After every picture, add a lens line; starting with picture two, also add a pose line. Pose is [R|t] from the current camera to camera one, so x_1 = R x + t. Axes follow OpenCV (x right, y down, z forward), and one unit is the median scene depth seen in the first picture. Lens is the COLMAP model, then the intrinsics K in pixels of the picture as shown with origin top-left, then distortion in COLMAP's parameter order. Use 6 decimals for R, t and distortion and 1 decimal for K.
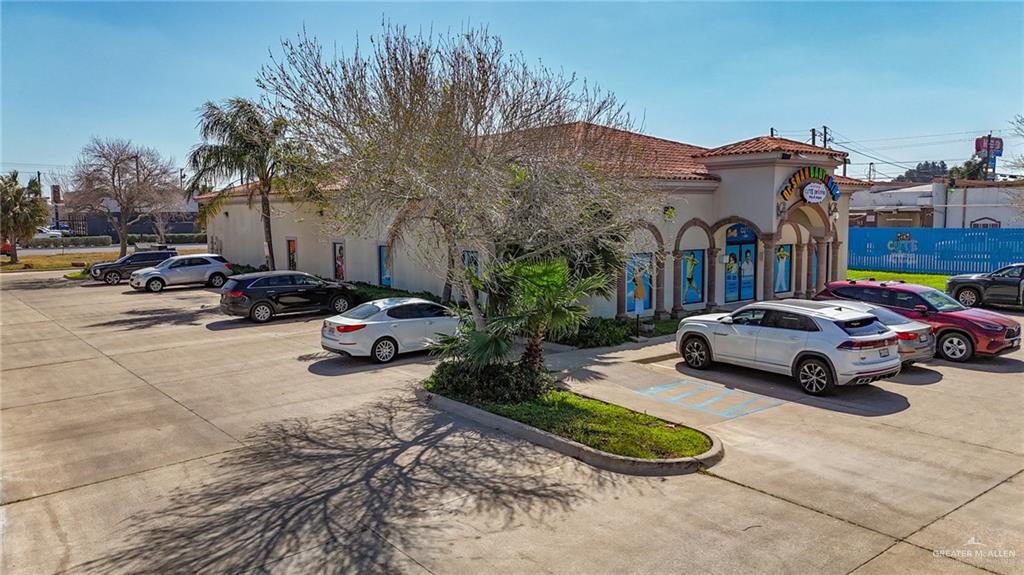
lens RADIAL K [[743.3, 0, 512.0], [0, 743.3, 287.5], [0, 0, 1]] dist [0.073501, -0.062603]
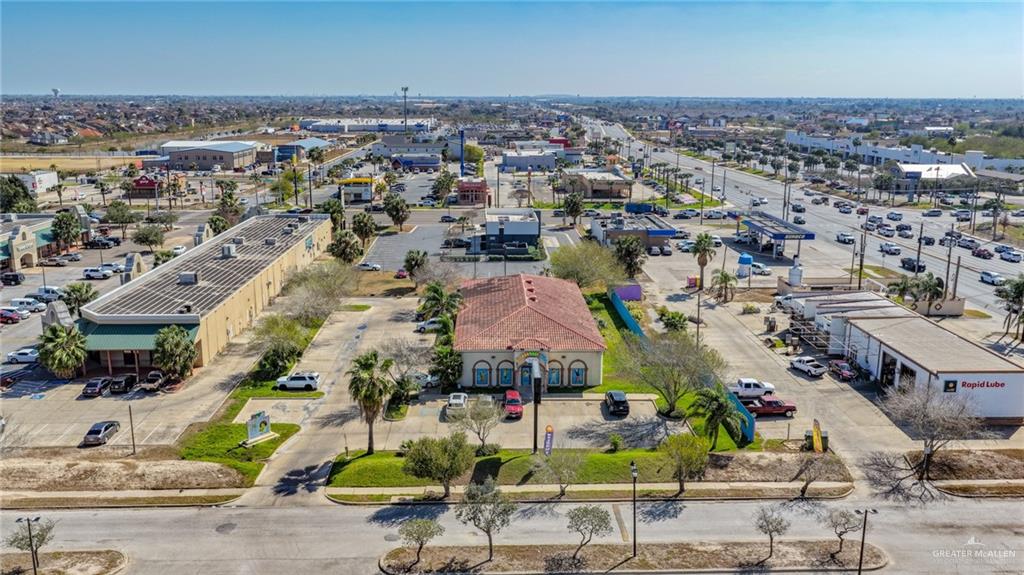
lens RADIAL K [[837.5, 0, 512.0], [0, 837.5, 287.5], [0, 0, 1]] dist [-0.001589, 0.003561]
pose [[0.807022, 0.138415, -0.574070, 3.577072], [-0.061717, 0.986587, 0.151117, -1.474071], [0.587288, -0.086525, 0.804740, -2.985613]]
